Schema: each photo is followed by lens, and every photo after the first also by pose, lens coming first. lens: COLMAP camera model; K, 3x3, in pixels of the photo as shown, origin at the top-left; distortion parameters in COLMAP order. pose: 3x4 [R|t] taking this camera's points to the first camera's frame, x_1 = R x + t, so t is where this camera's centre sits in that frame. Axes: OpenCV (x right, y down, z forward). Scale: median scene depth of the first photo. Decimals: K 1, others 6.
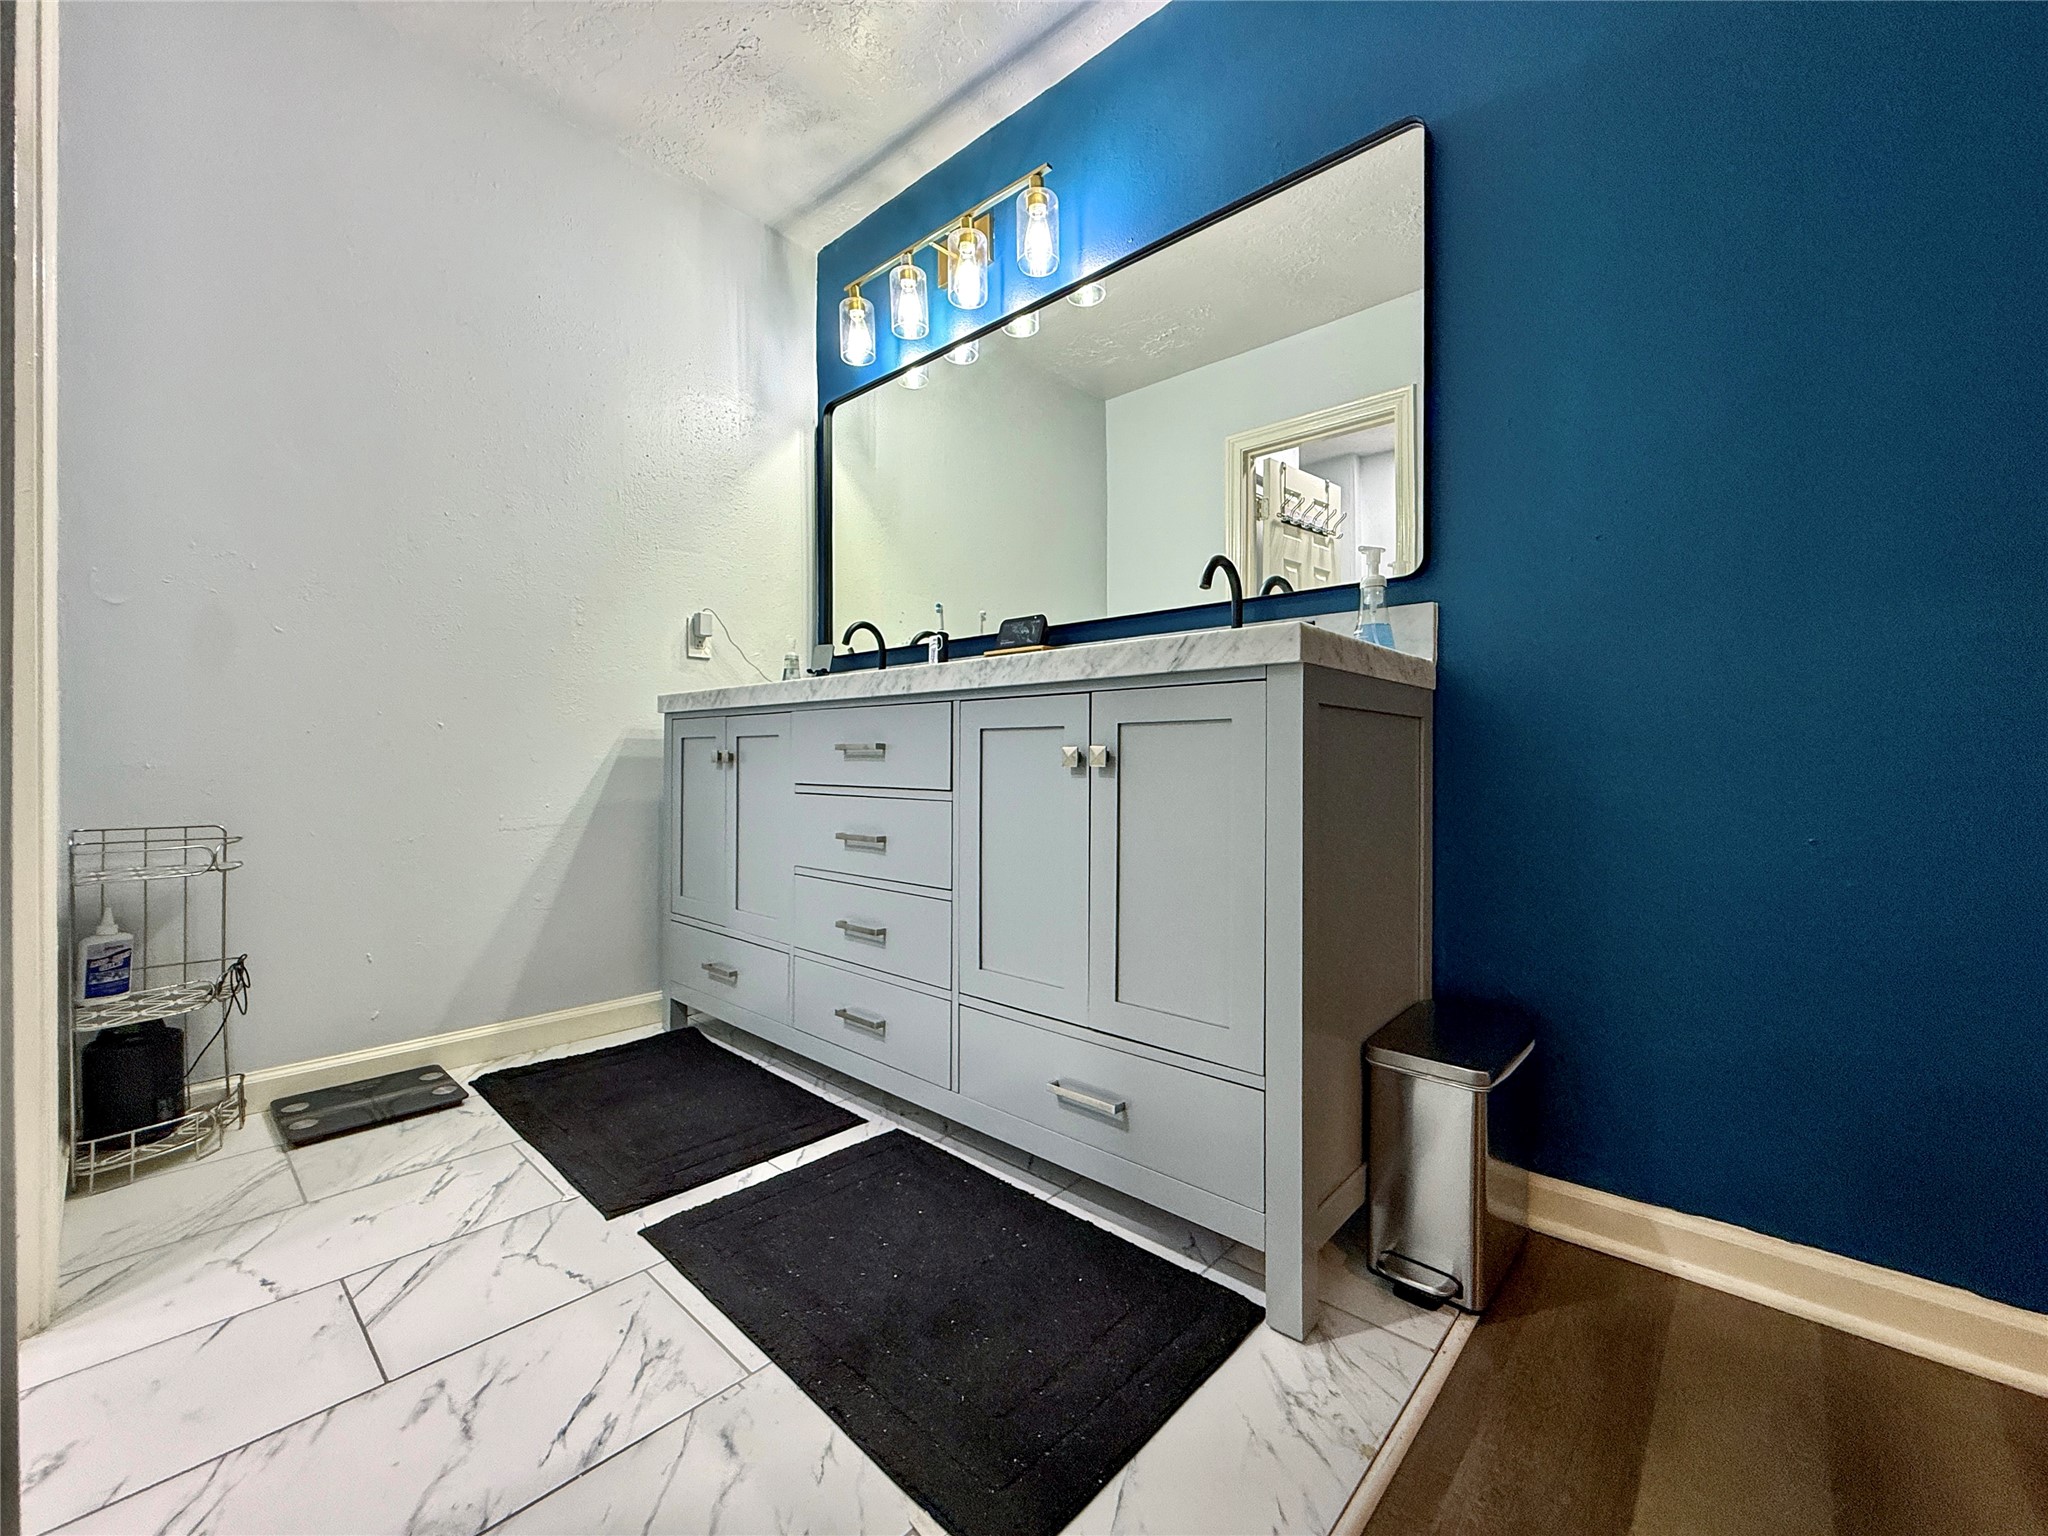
lens RADIAL K [[857.8, 0, 1030.9], [0, 857.8, 764.1], [0, 0, 1]] dist [0.001640, -0.000048]
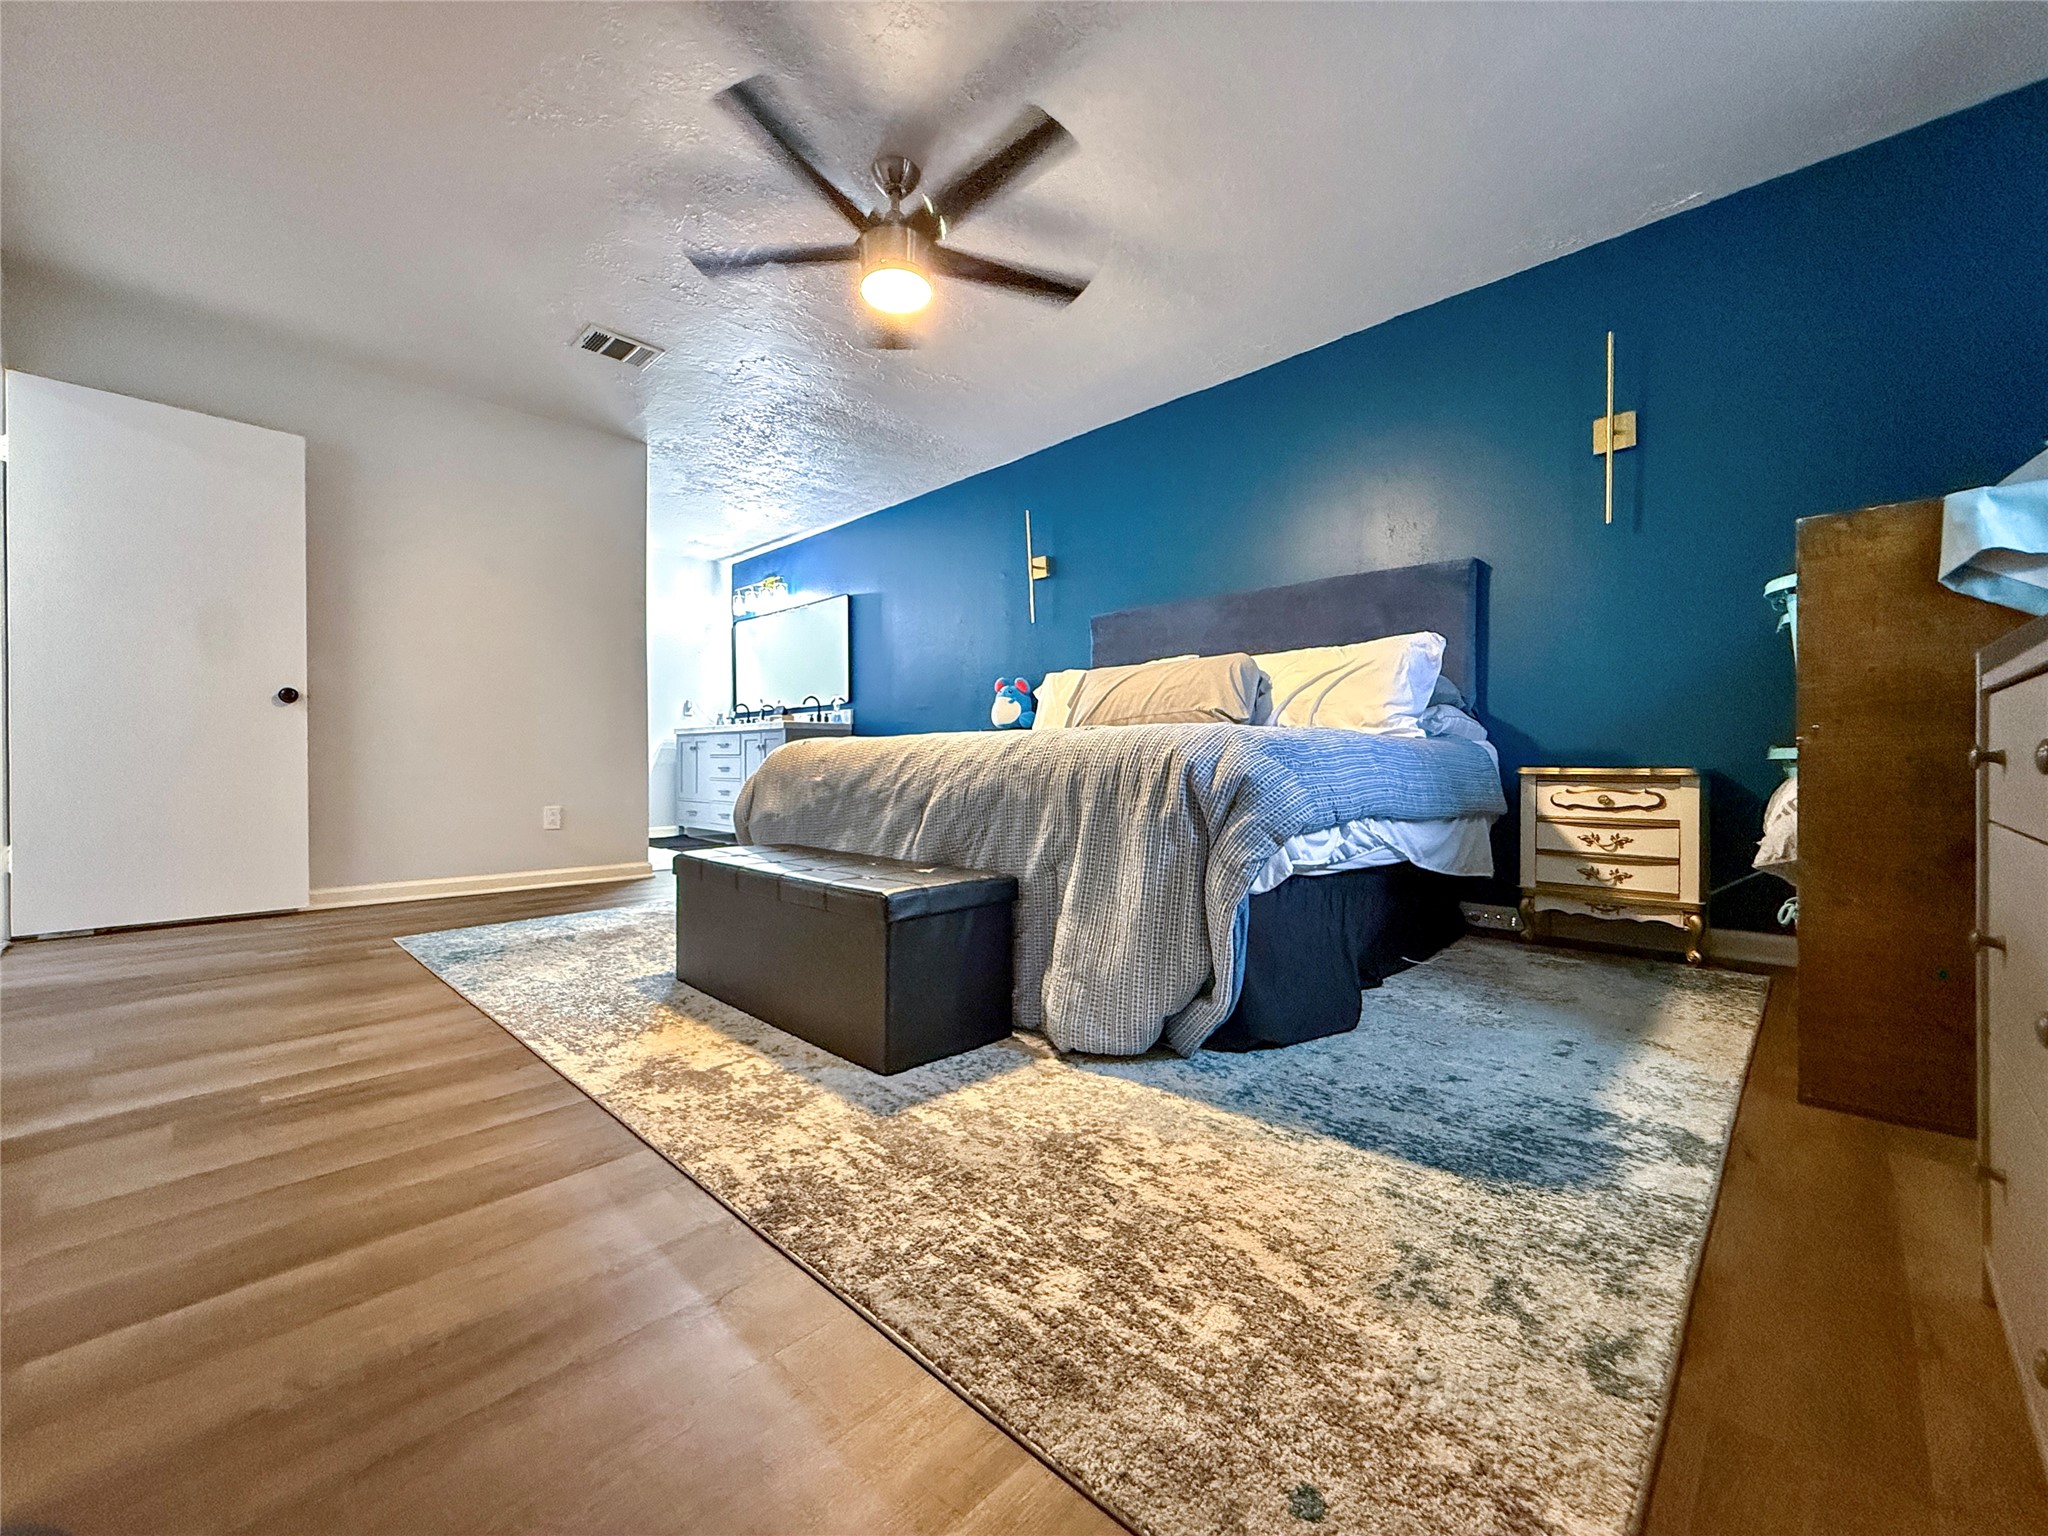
lens RADIAL K [[813.5, 0, 1017.7], [0, 813.5, 755.7], [0, 0, 1]] dist [-0.000509, 0.000204]
pose [[0.999177, -0.014479, -0.037895, 0.943090], [0.014207, 0.999871, -0.007436, 0.057011], [0.037998, 0.006892, 0.999254, -1.945808]]
